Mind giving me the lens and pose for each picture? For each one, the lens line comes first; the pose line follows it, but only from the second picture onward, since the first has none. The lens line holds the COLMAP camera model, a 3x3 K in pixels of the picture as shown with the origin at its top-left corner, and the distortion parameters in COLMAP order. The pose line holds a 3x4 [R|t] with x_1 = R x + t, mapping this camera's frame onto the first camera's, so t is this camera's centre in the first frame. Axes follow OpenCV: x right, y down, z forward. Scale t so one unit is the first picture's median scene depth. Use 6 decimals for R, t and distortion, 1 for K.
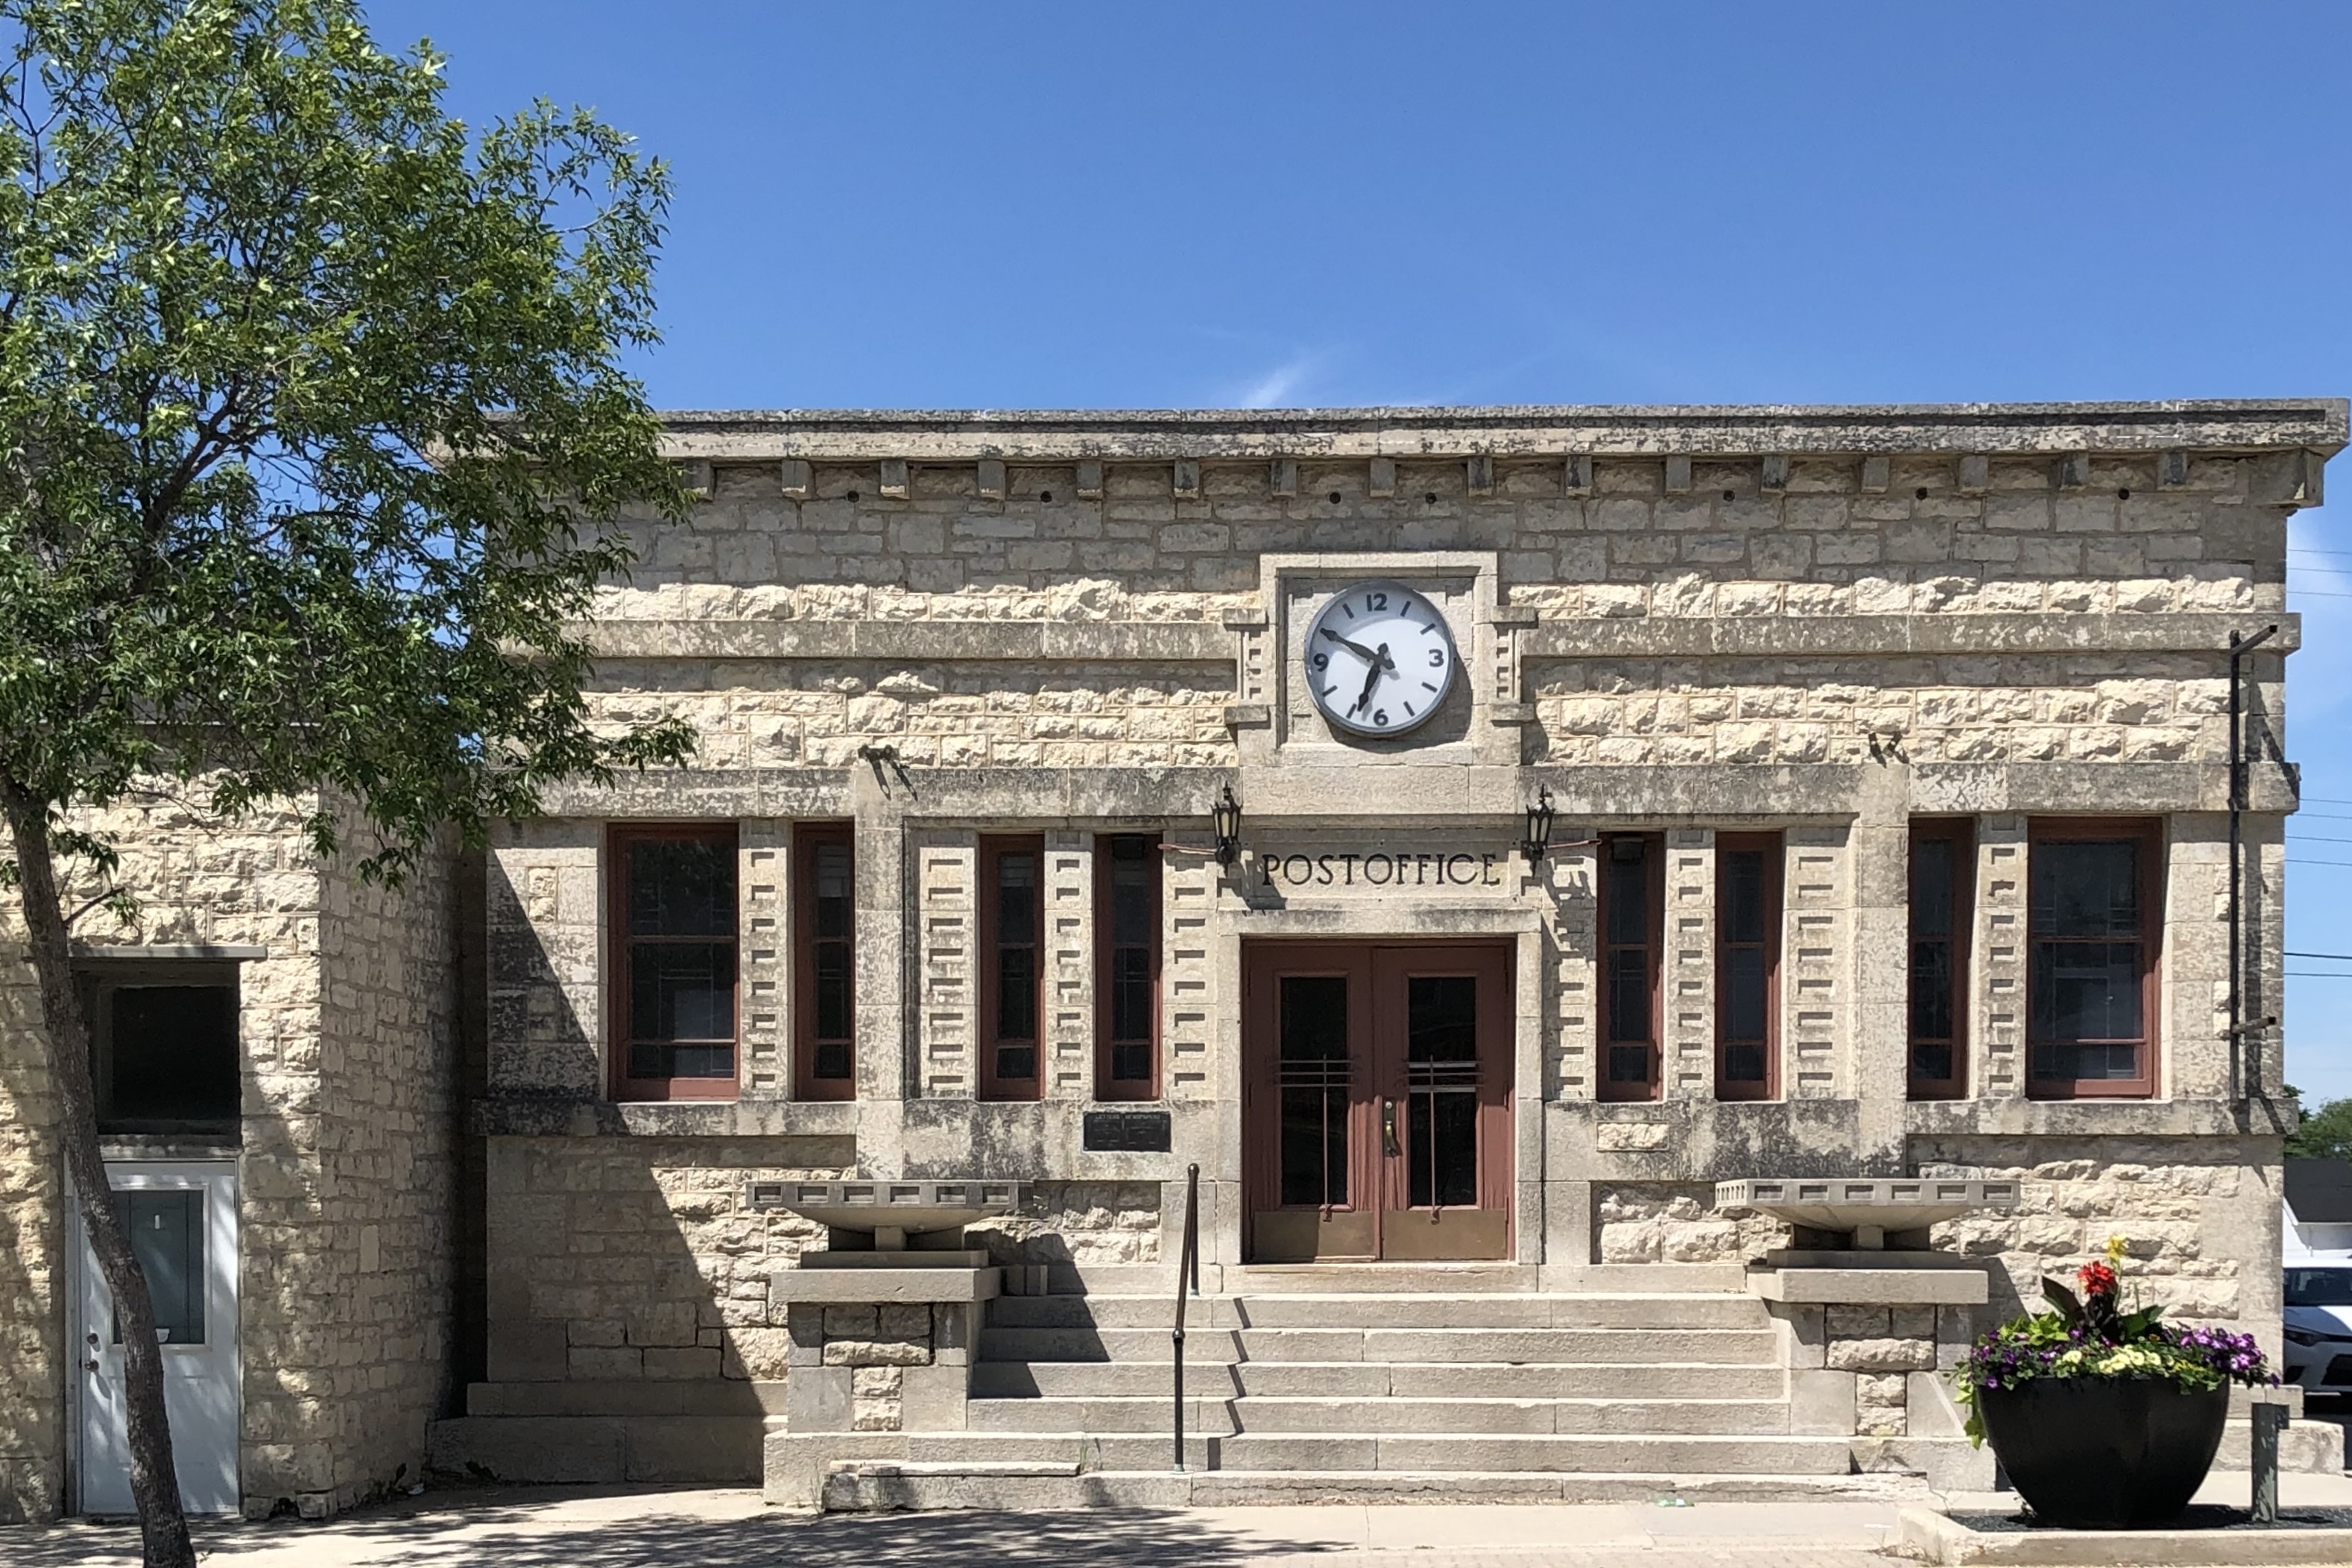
lens RADIAL K [[3113.1, 0, 1342.7], [0, 3113.1, 1136.6], [0, 0, 1]] dist [0.153846, -0.702783]
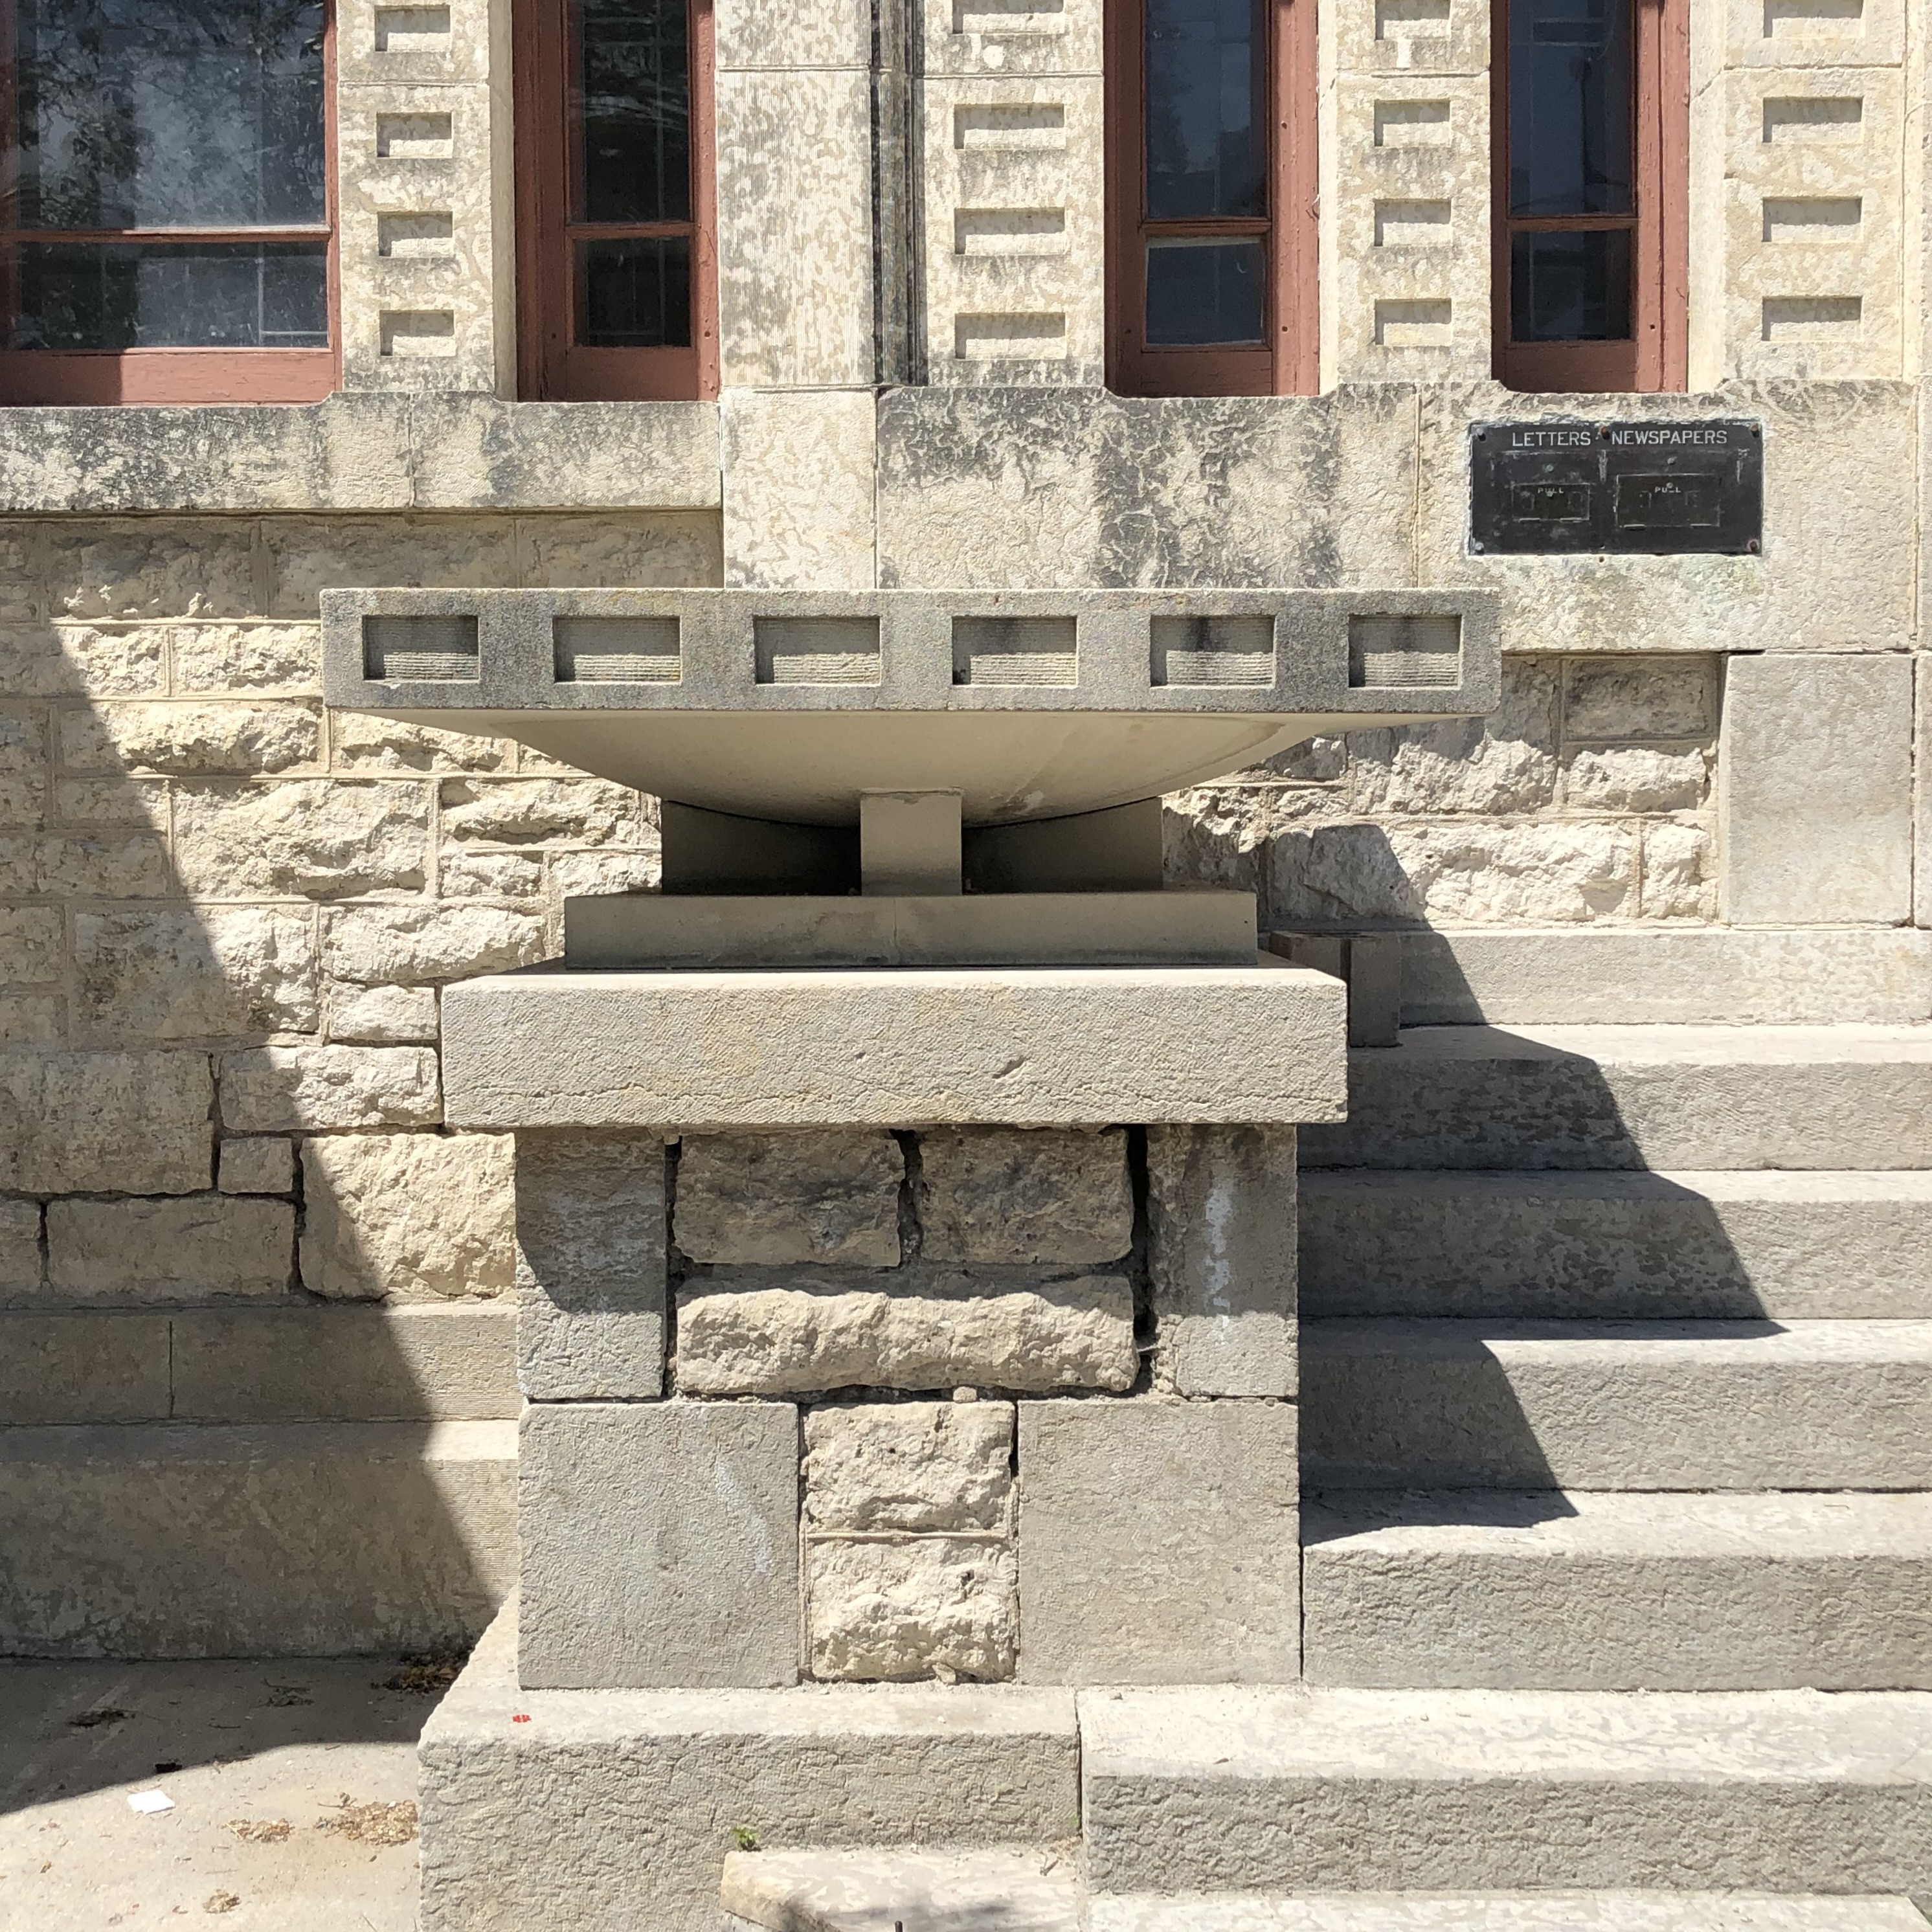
lens RADIAL K [[2741.6, 0, 963.8], [0, 2741.6, 891.1], [0, 0, 1]] dist [0.184054, -0.644945]
pose [[0.999979, -0.004771, -0.004275, -0.131069], [0.004968, 0.998876, 0.047129, 0.024420], [0.004045, -0.047149, 0.998880, 0.728624]]
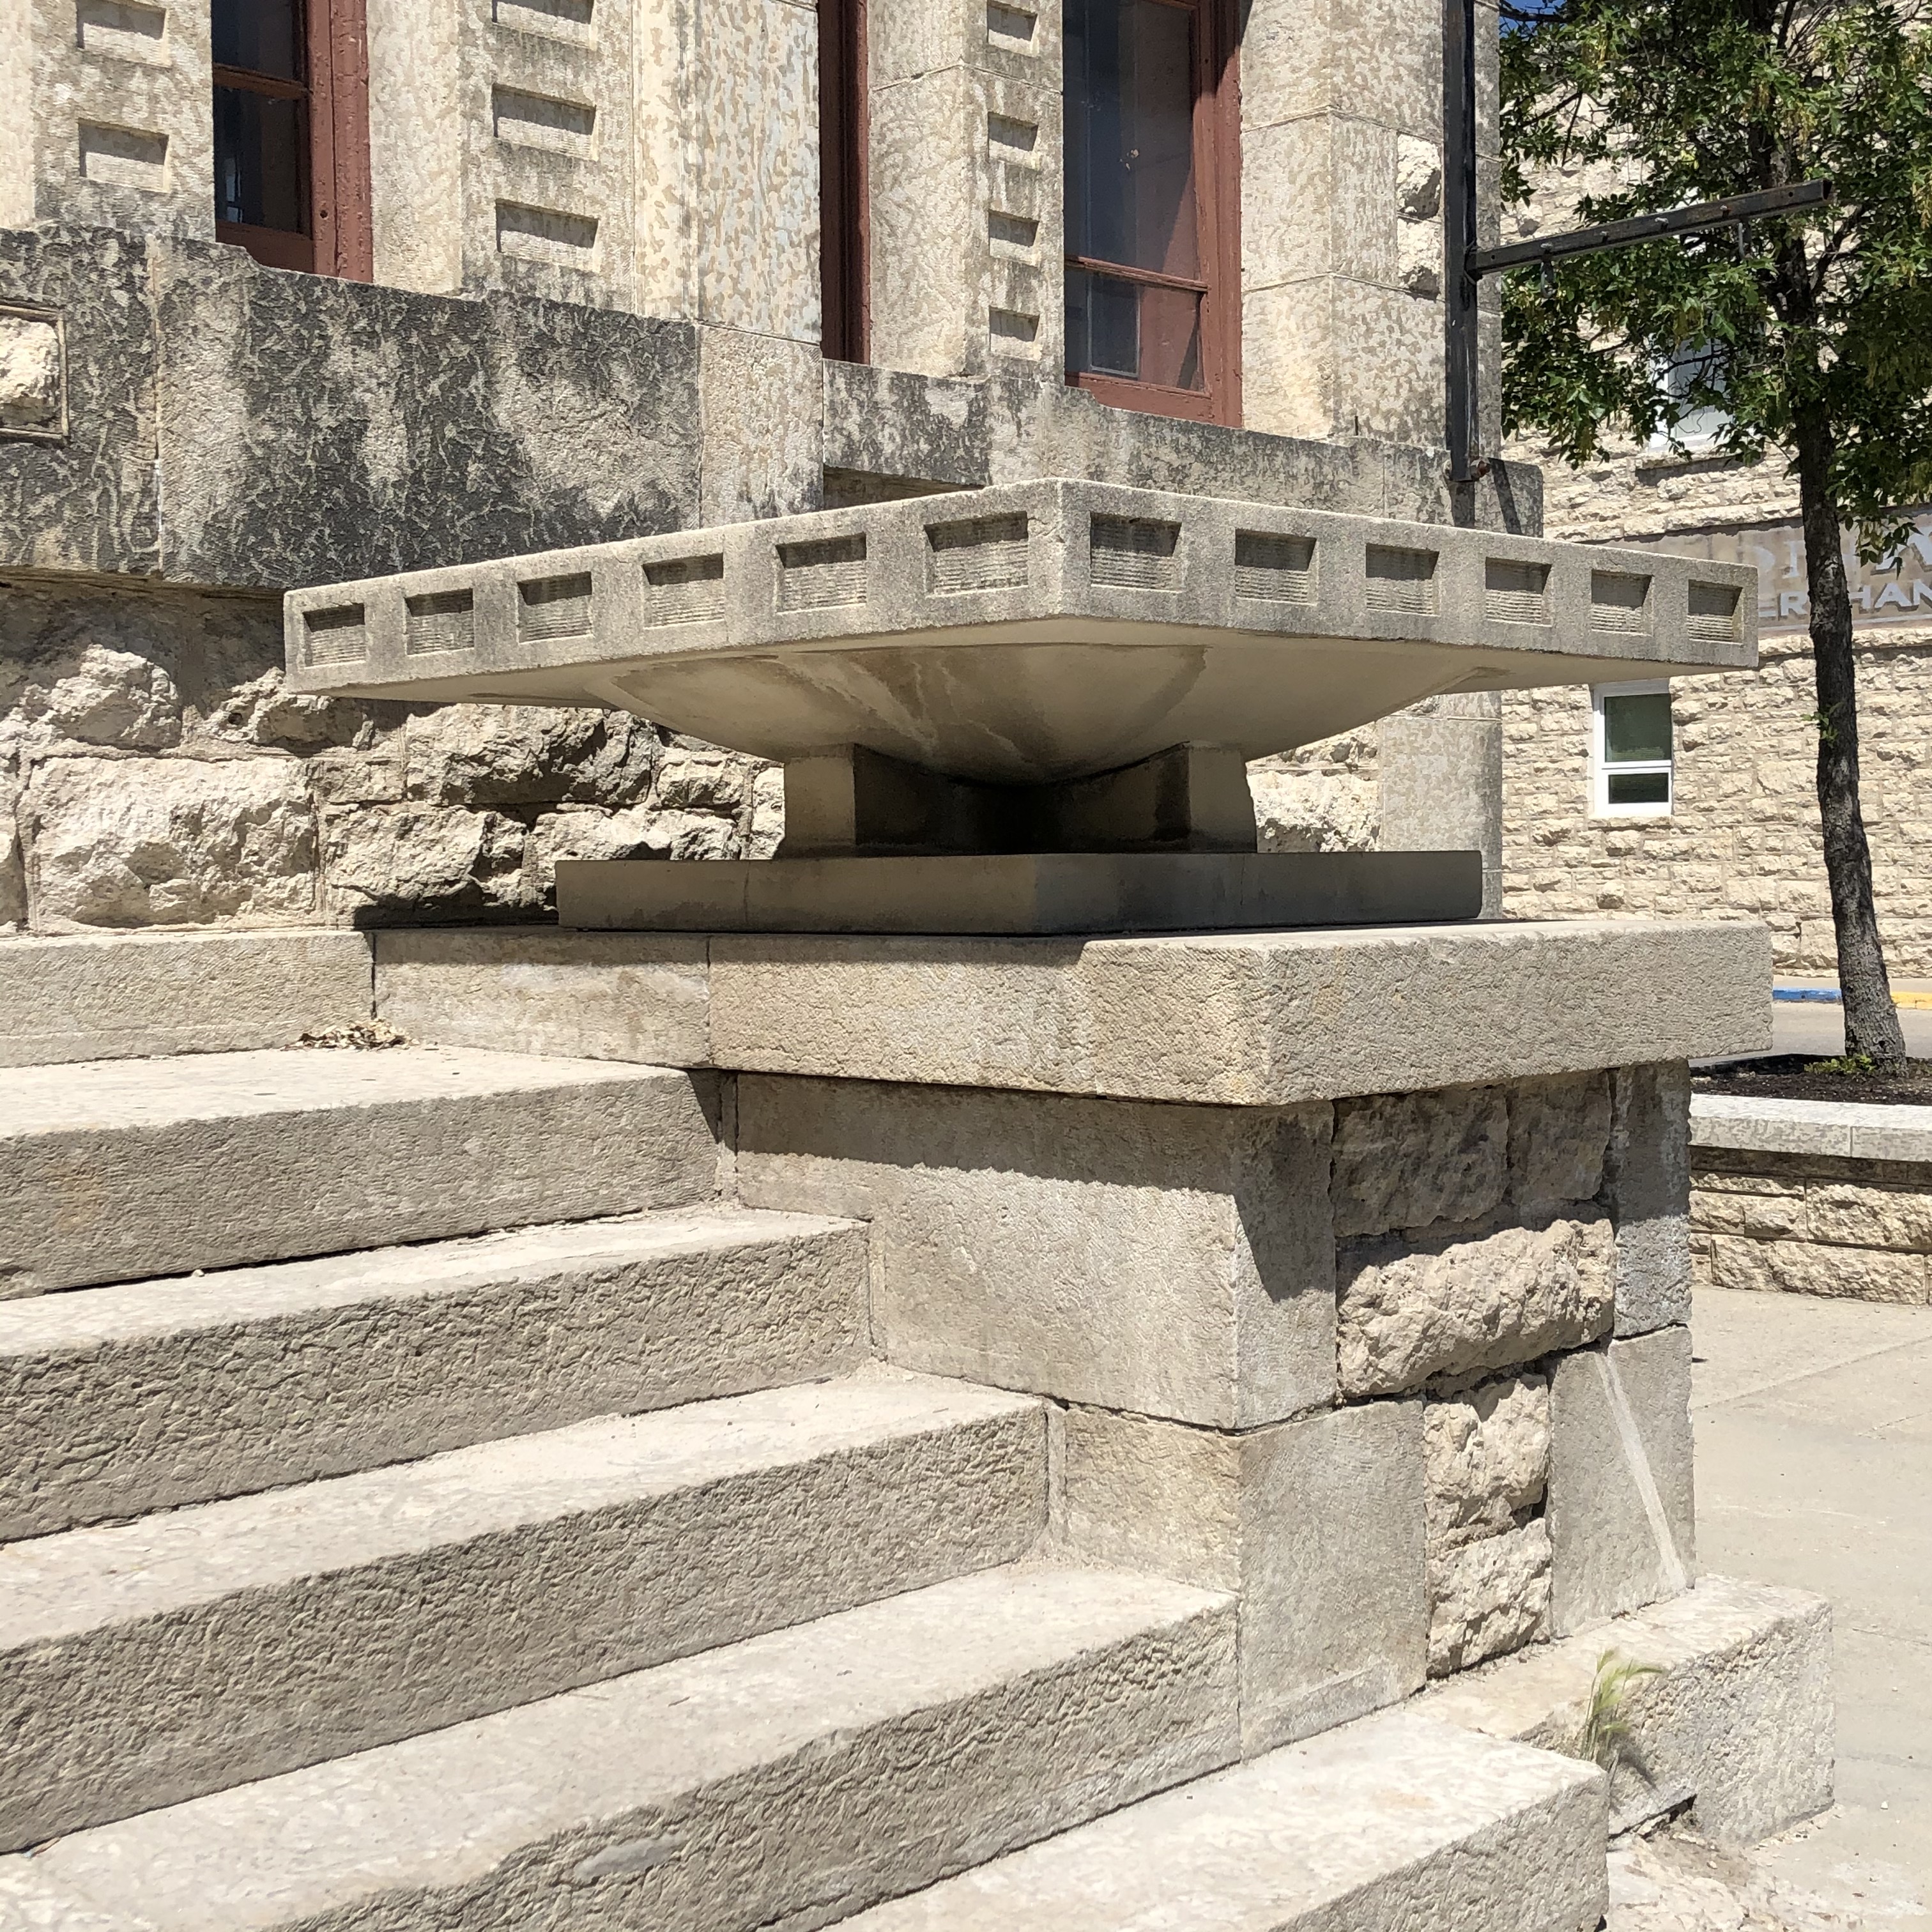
lens RADIAL K [[2741.6, 0, 963.8], [0, 2741.6, 891.1], [0, 0, 1]] dist [0.184054, -0.644945]
pose [[0.687686, -0.018327, 0.725776, 0.001535], [-0.003115, 0.999598, 0.028193, 0.031458], [-0.726001, -0.021649, 0.687353, 0.809476]]
